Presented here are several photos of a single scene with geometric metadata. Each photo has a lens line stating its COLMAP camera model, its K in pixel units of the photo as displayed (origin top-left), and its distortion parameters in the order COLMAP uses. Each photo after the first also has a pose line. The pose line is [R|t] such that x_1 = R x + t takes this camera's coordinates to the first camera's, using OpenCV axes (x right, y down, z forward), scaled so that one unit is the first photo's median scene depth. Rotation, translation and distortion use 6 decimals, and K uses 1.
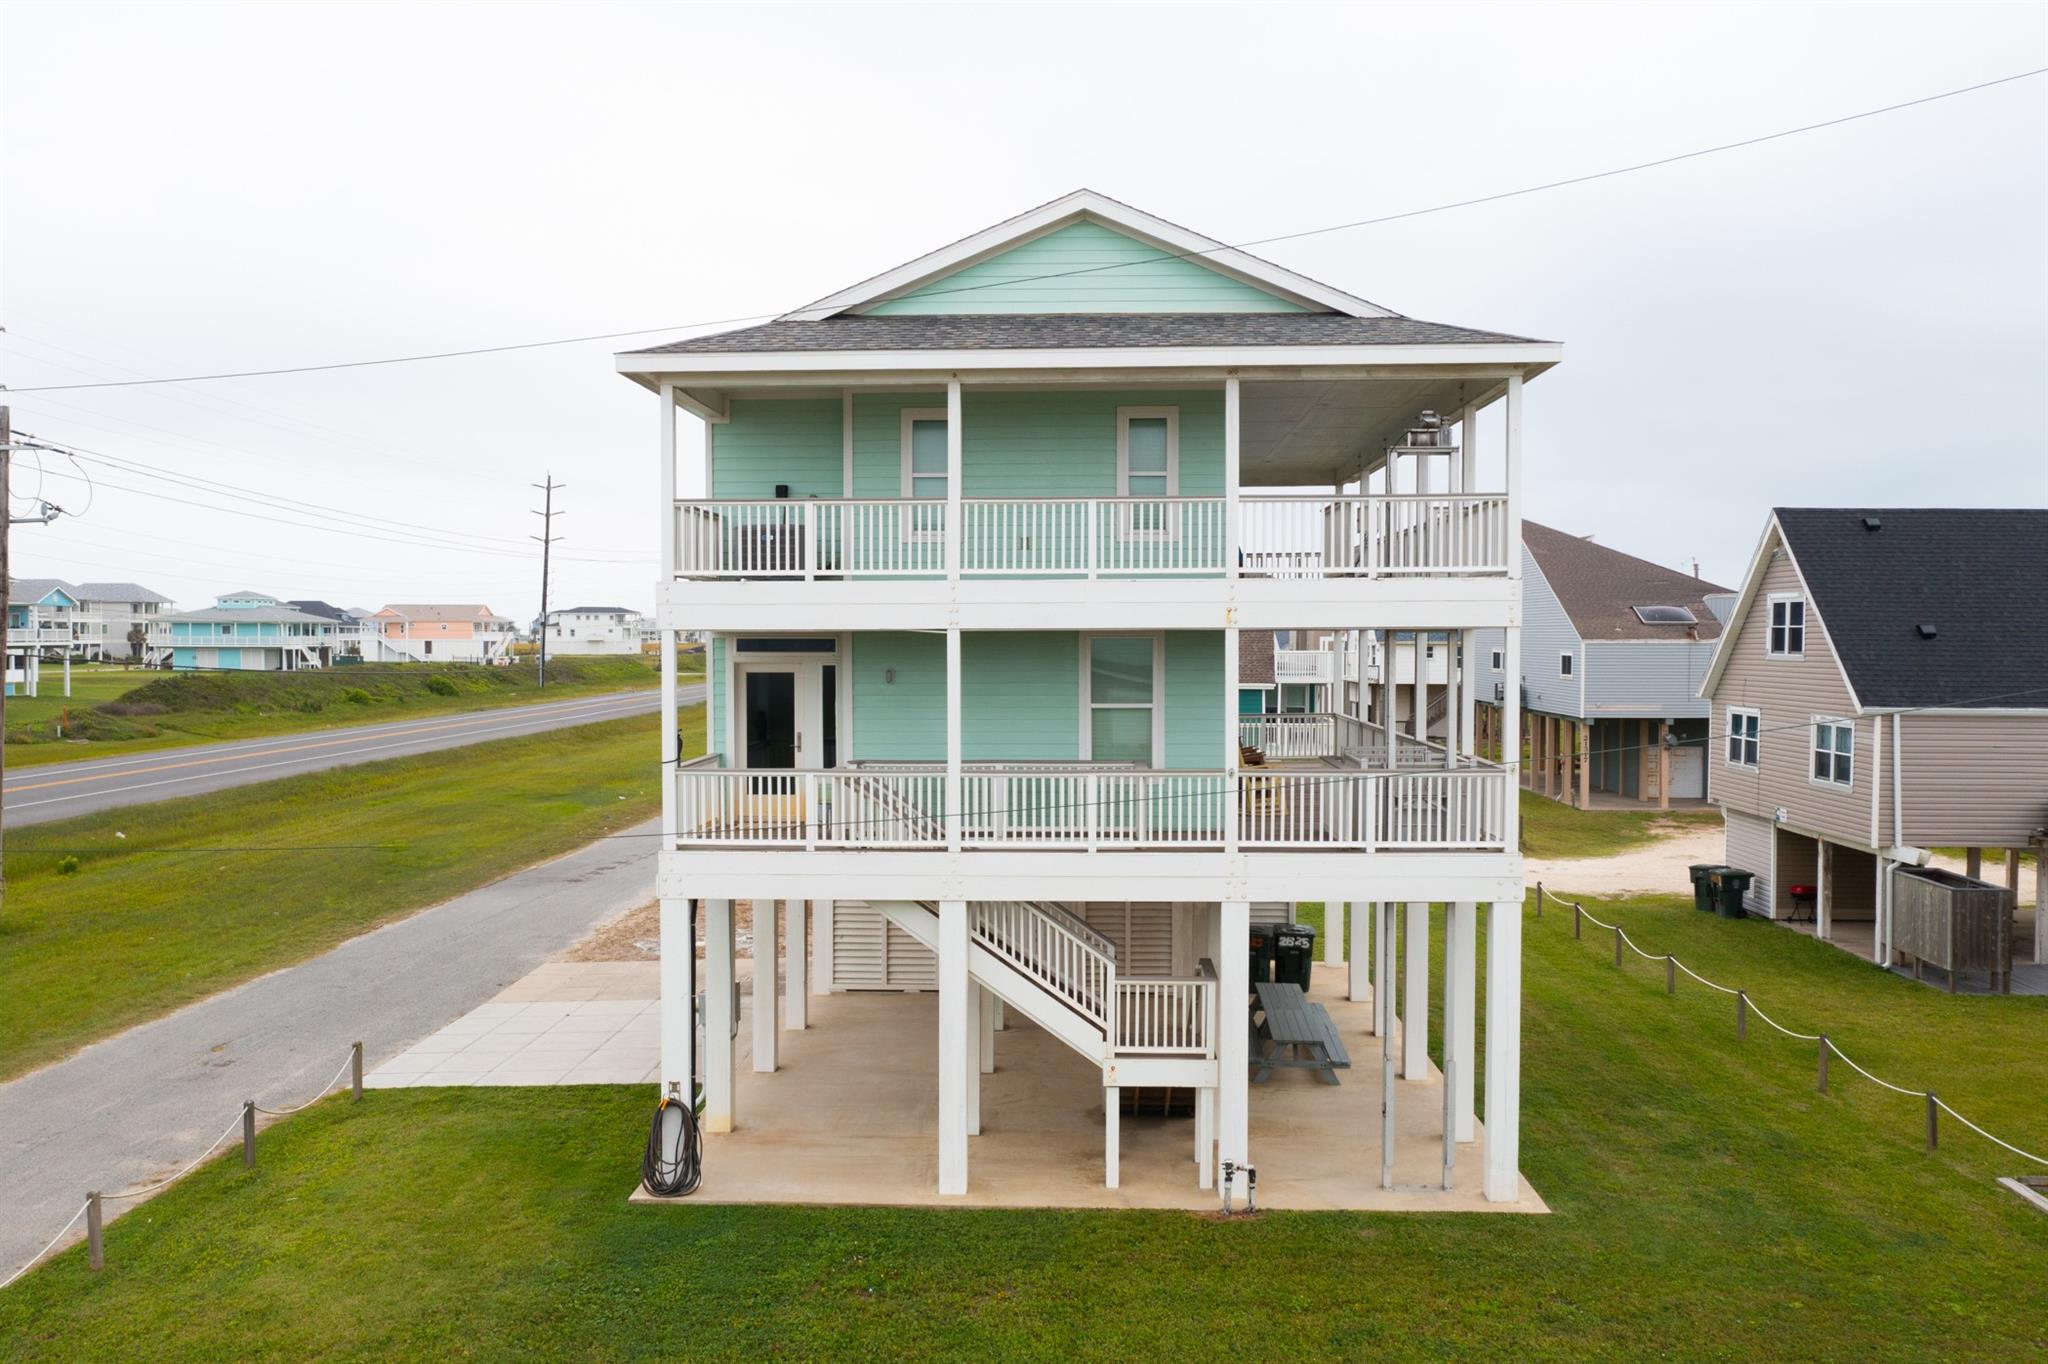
lens RADIAL K [[1618.9, 0, 1025.5], [0, 1618.9, 684.7], [0, 0, 1]] dist [-0.005820, -0.000683]
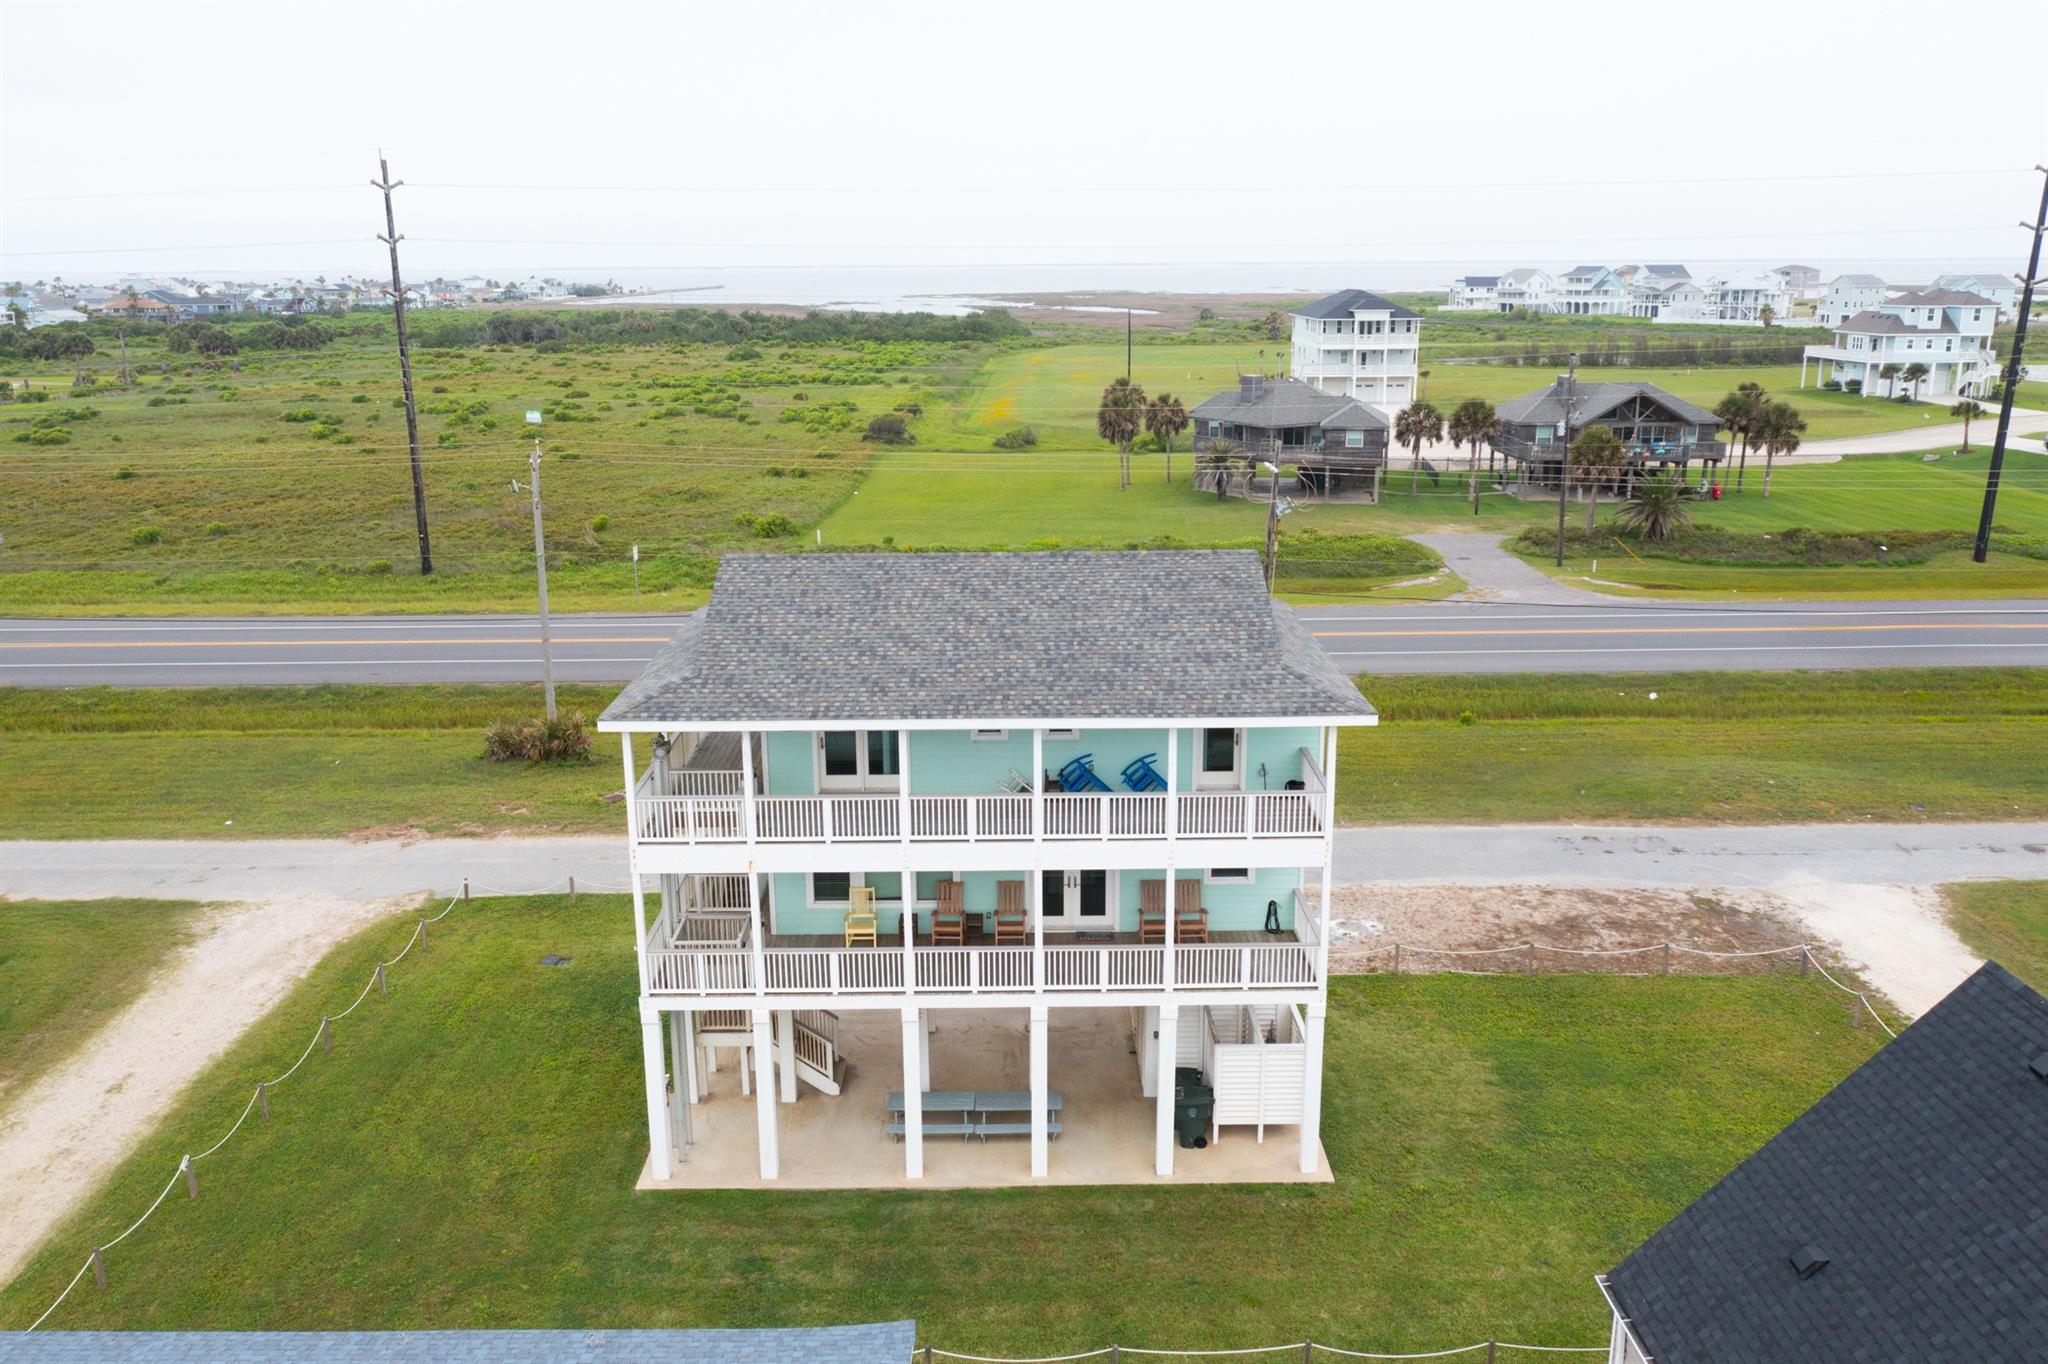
lens RADIAL K [[1604.3, 0, 1034.3], [0, 1604.3, 693.8], [0, 0, 1]] dist [-0.004139, -0.000096]
pose [[0.055154, 0.255466, -0.965243, 1.705540], [-0.023489, 0.966779, 0.254531, -0.585691], [0.998202, 0.008634, 0.059323, 1.192094]]
